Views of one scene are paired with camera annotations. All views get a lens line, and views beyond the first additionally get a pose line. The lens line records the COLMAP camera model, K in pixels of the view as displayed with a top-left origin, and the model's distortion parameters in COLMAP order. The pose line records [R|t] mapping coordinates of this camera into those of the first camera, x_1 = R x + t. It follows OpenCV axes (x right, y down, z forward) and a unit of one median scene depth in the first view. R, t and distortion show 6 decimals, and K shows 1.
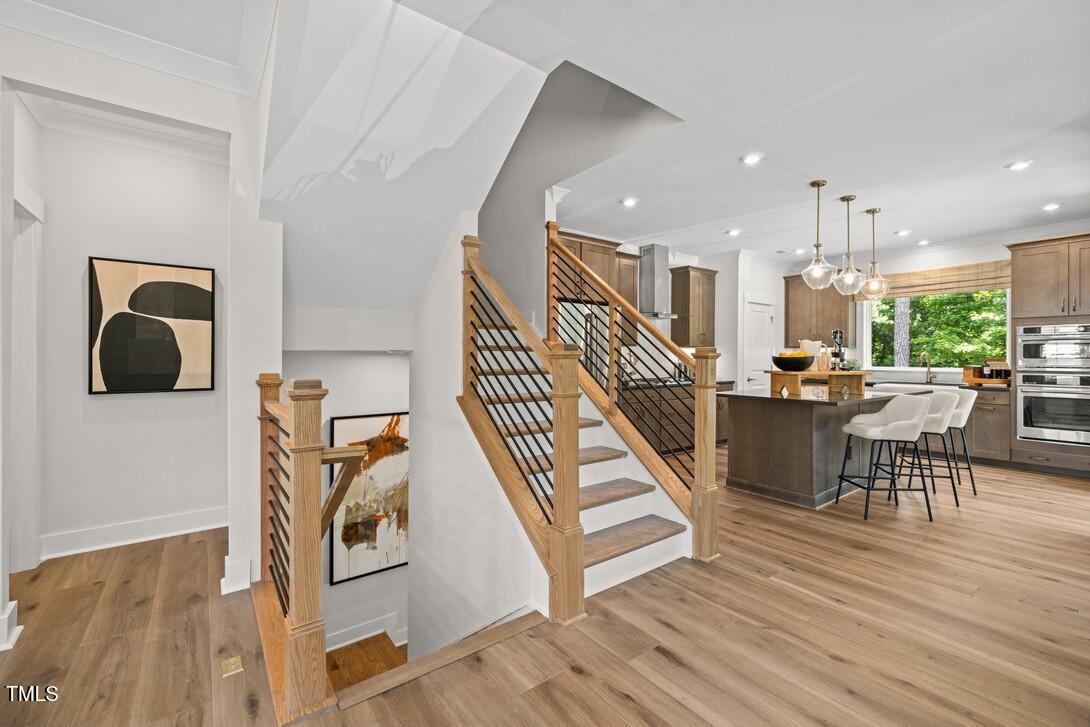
lens RADIAL K [[461.2, 0, 545.6], [0, 461.2, 358.0], [0, 0, 1]] dist [-0.000322, -0.000019]
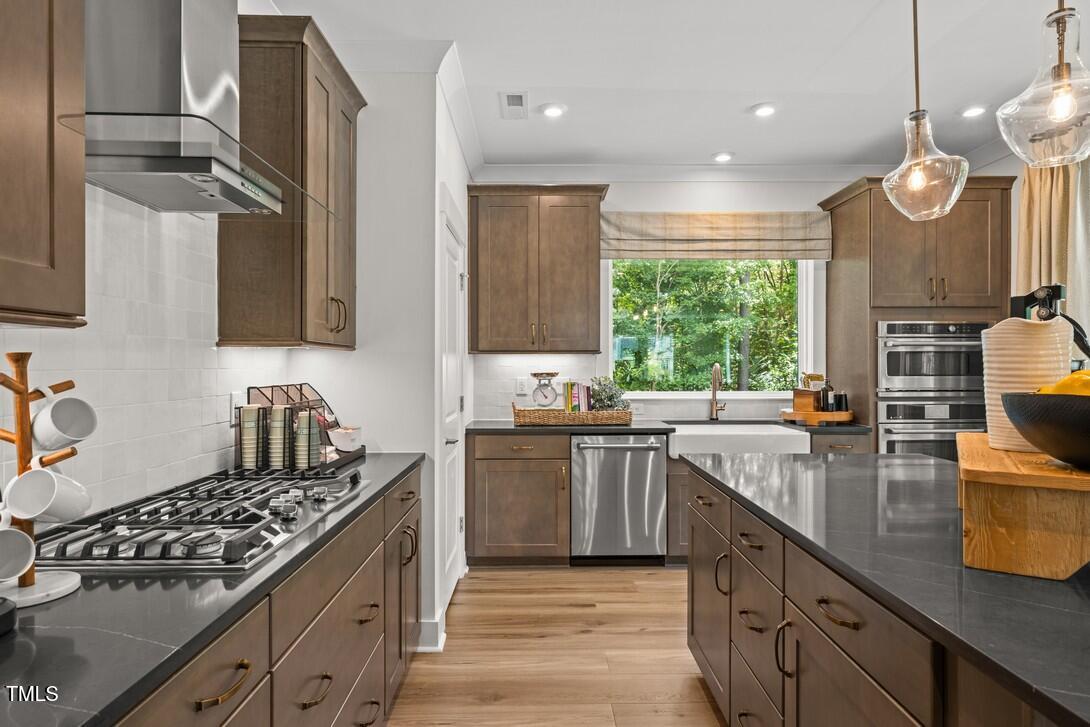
lens RADIAL K [[591.0, 0, 546.6], [0, 591.0, 362.7], [0, 0, 1]] dist [-0.001564, -0.000191]
pose [[0.590096, -0.006247, 0.807309, 0.148283], [0.005297, 0.999978, 0.003866, -0.017980], [-0.807316, 0.001995, 0.590116, 0.757333]]
